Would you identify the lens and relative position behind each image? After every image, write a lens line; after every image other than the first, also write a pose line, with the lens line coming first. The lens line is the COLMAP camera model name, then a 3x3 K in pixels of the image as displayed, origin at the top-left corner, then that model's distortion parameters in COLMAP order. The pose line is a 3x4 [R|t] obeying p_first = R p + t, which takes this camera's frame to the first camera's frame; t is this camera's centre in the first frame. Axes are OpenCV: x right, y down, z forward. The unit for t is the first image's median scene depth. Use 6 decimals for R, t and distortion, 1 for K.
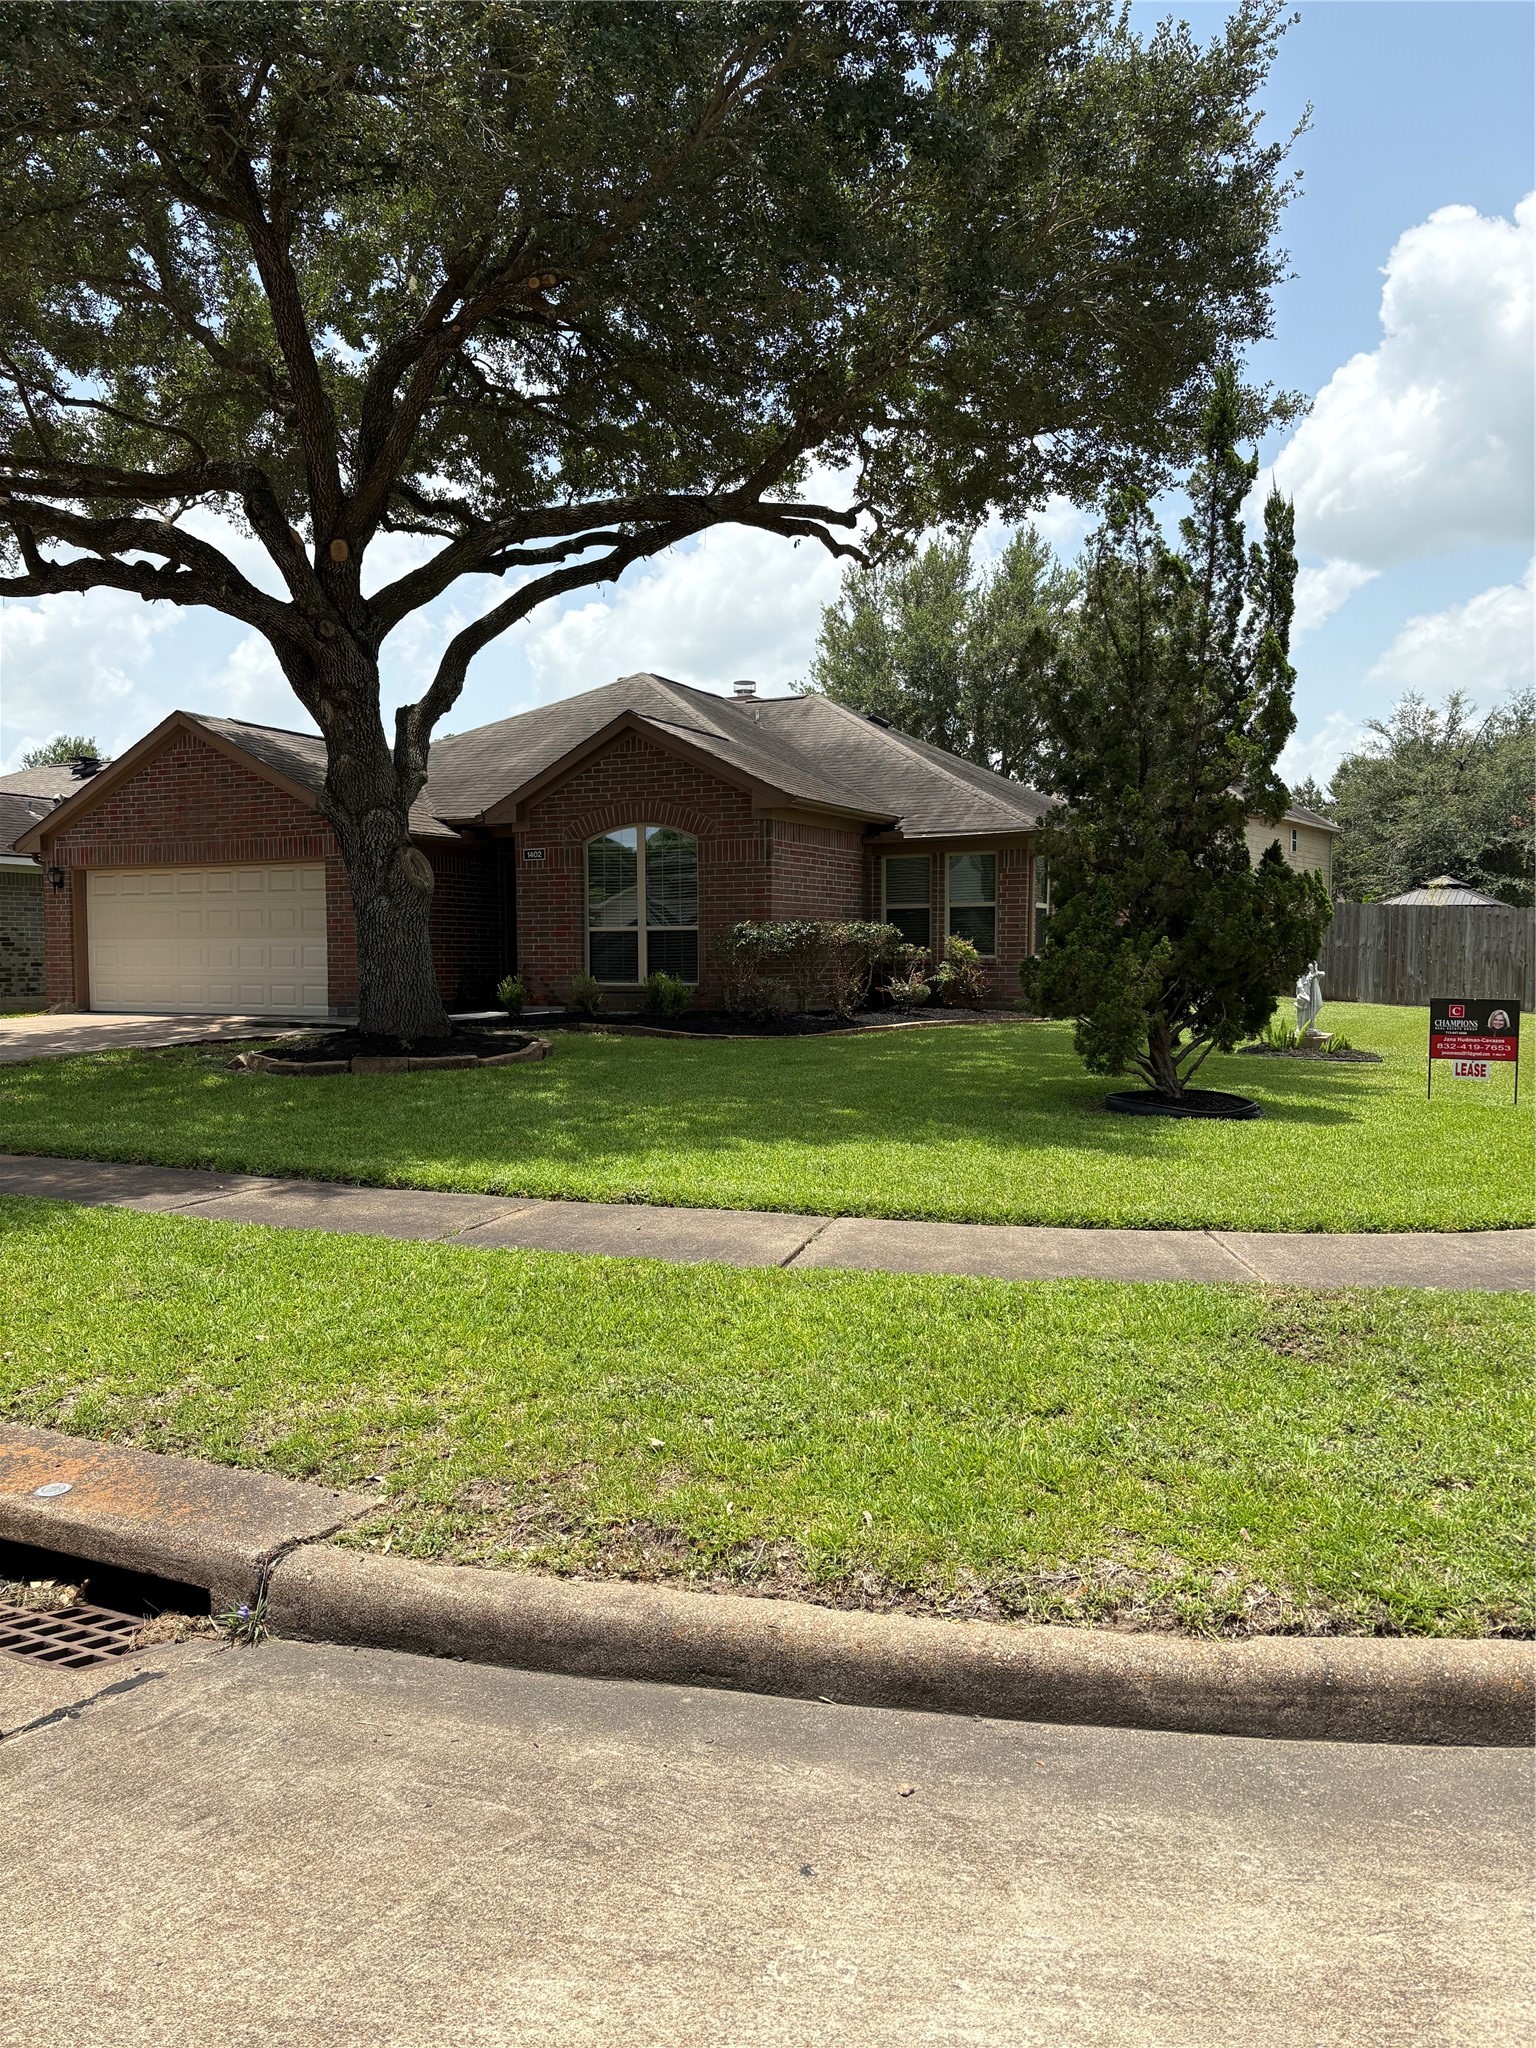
lens RADIAL K [[1559.0, 0, 760.2], [0, 1559.0, 1028.9], [0, 0, 1]] dist [0.052998, -0.041712]
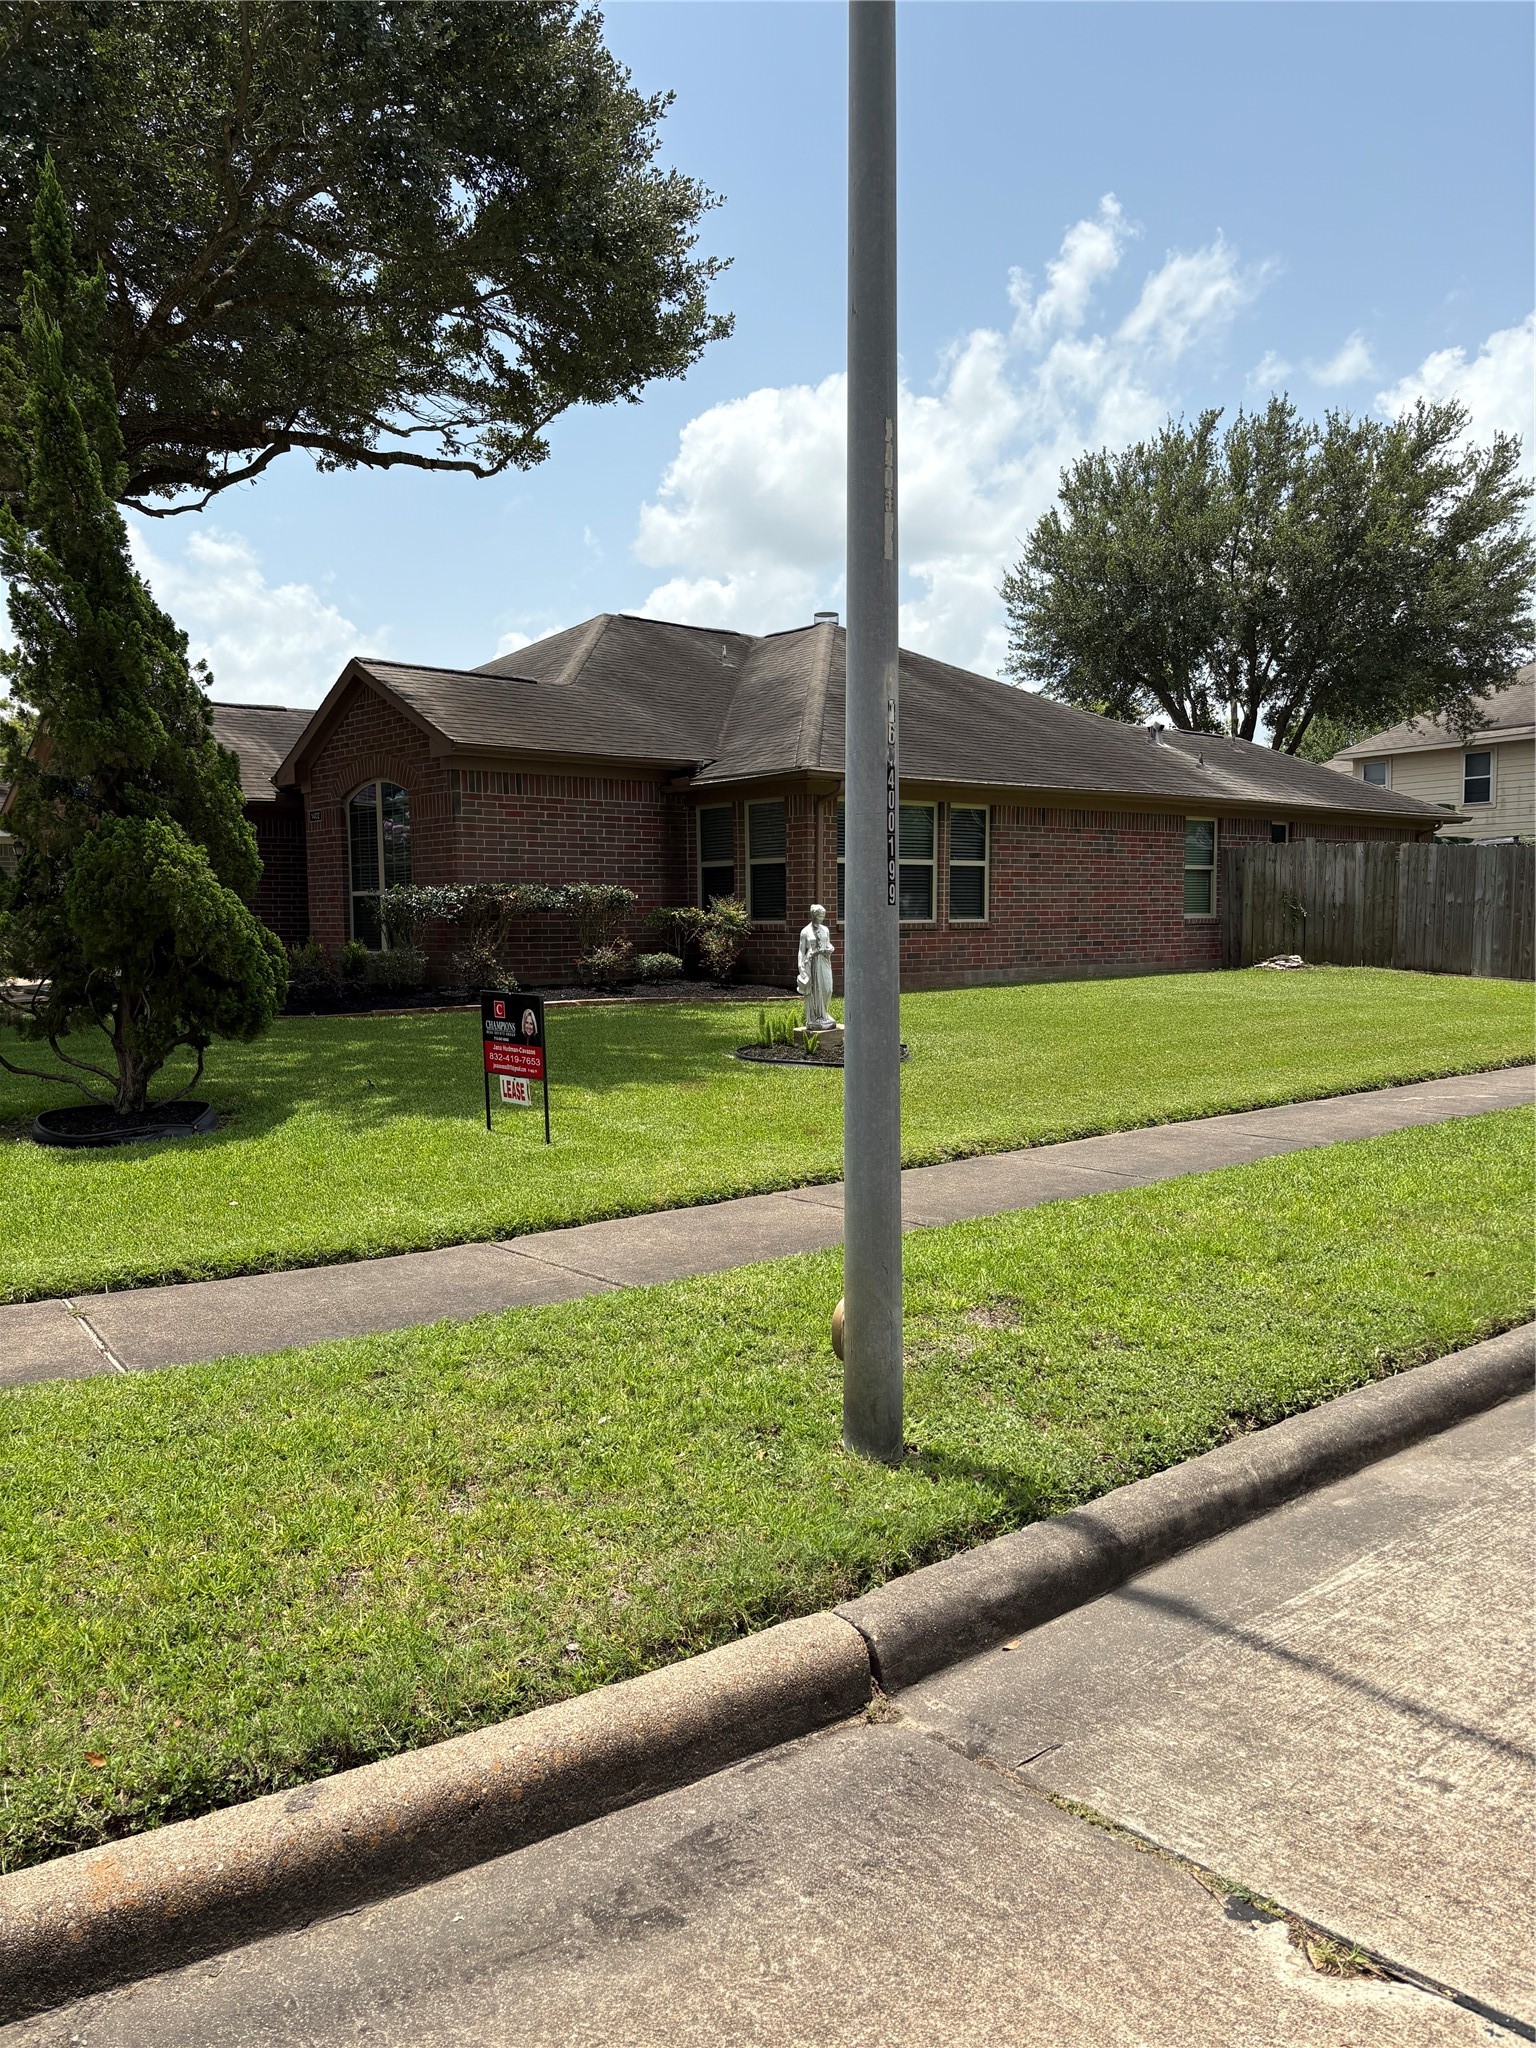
lens RADIAL K [[1559.0, 0, 760.2], [0, 1559.0, 1028.9], [0, 0, 1]] dist [0.052998, -0.041712]
pose [[0.911531, 0.025850, -0.410417, 0.543301], [-0.012979, 0.999334, 0.034117, -0.018347], [0.411026, -0.025771, 0.911259, 0.238187]]
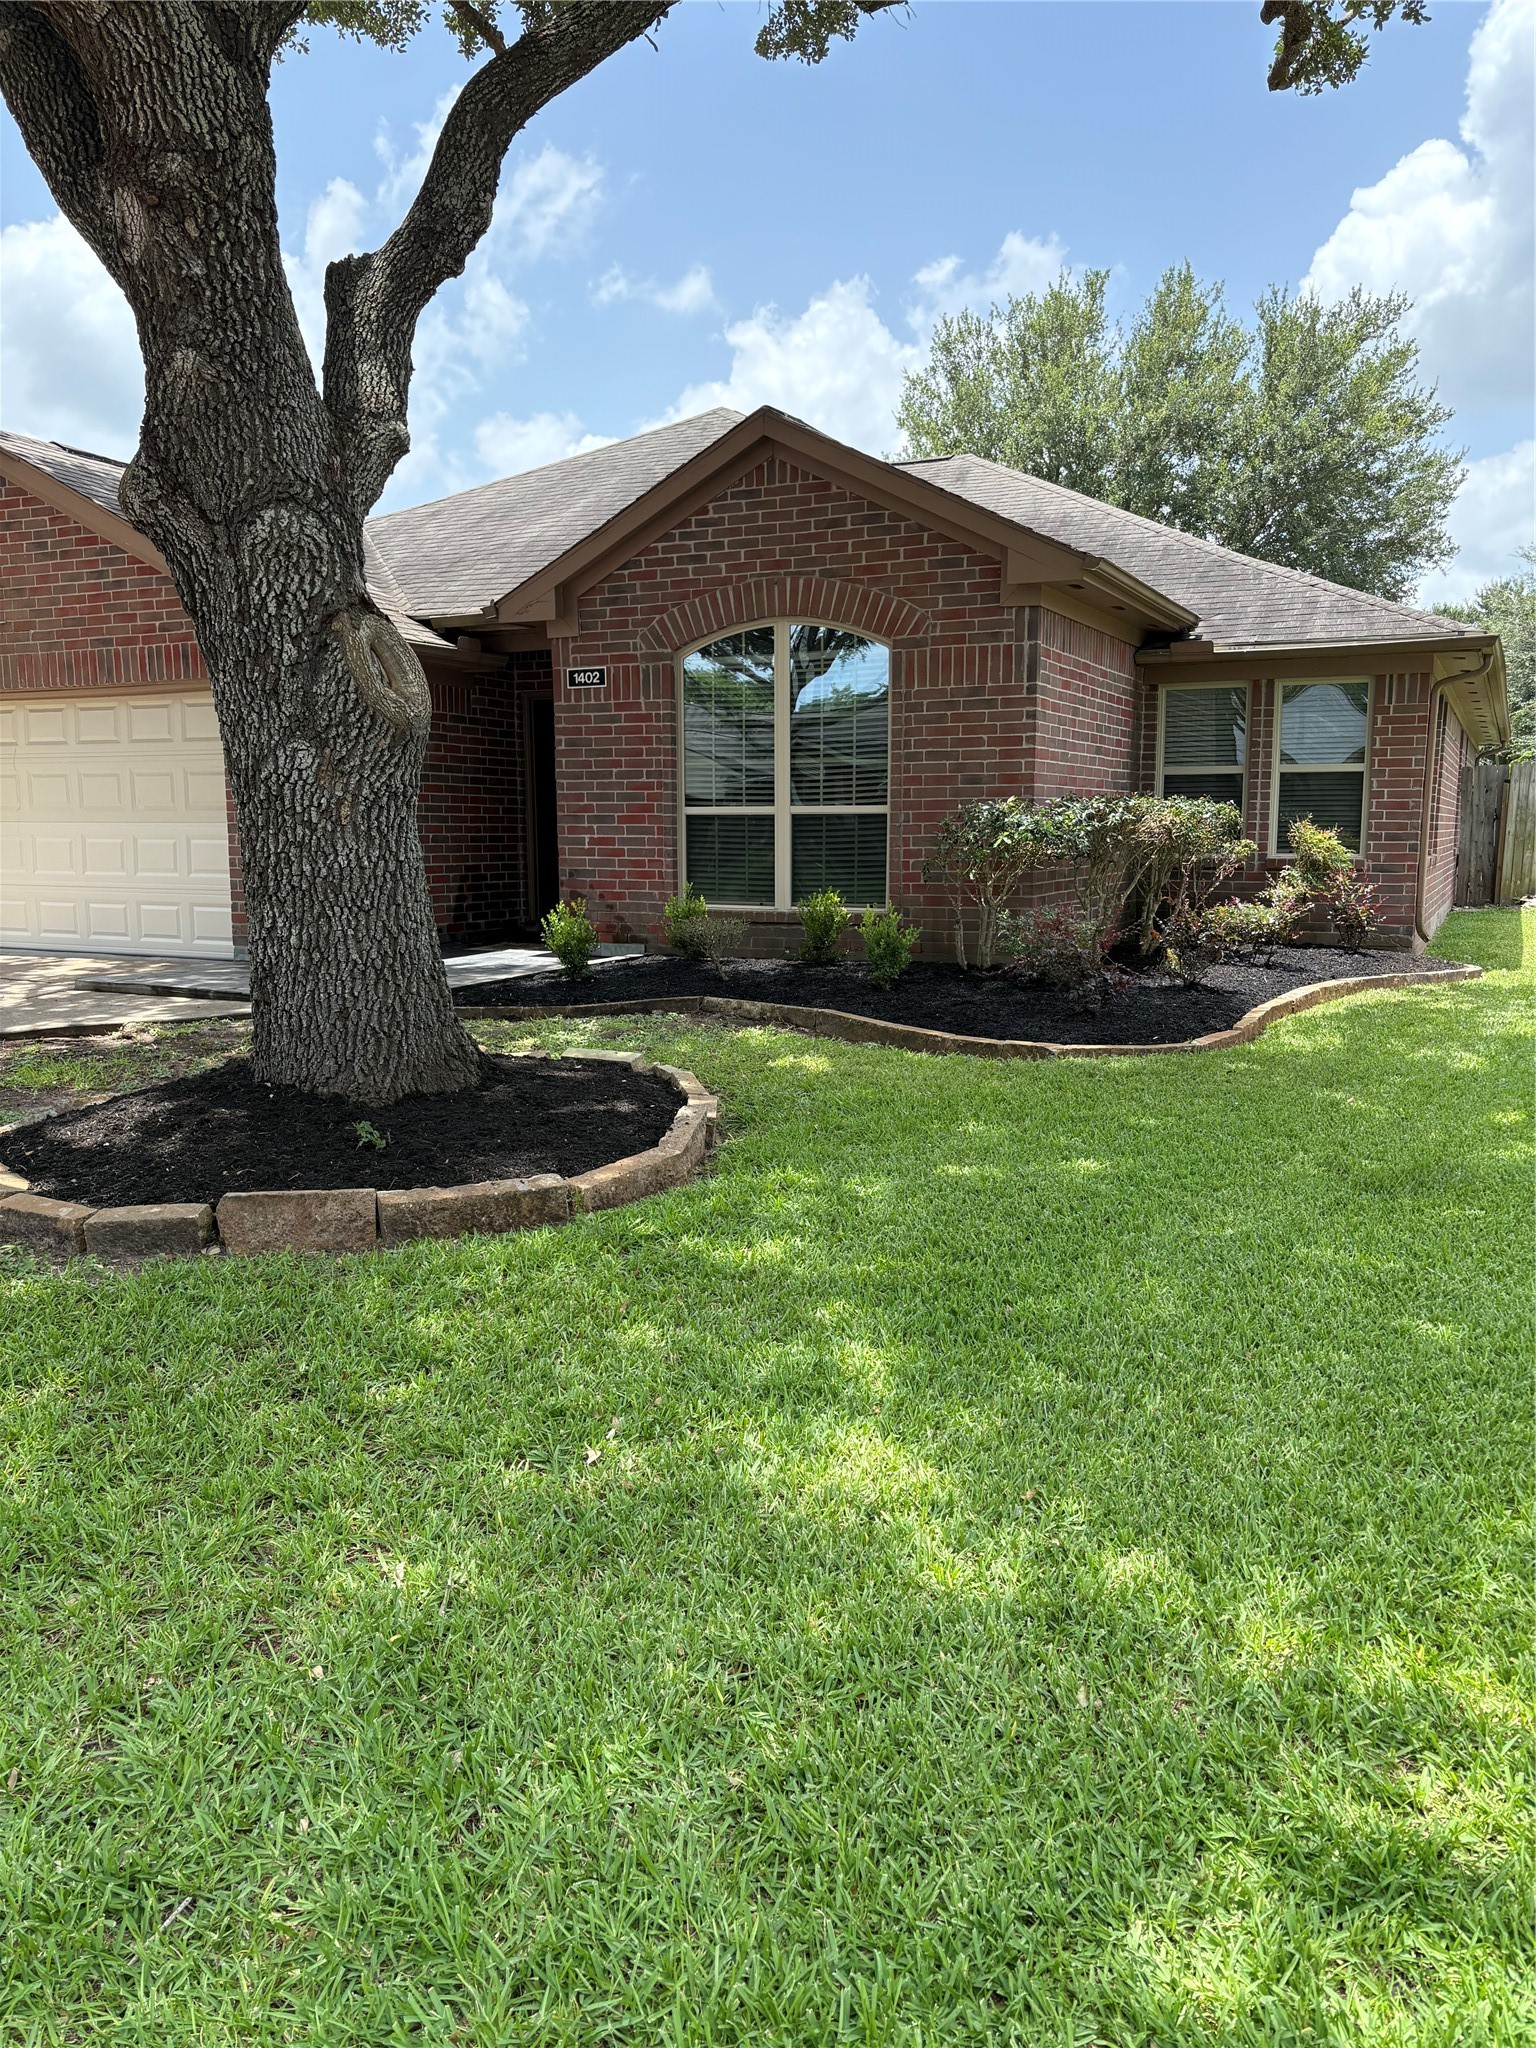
lens RADIAL K [[1559.0, 0, 760.2], [0, 1559.0, 1028.9], [0, 0, 1]] dist [0.052998, -0.041712]
pose [[0.999770, -0.000997, 0.021439, -0.100845], [-0.000828, 0.996384, 0.084958, -0.034700], [-0.021446, -0.084956, 0.996154, 0.448600]]
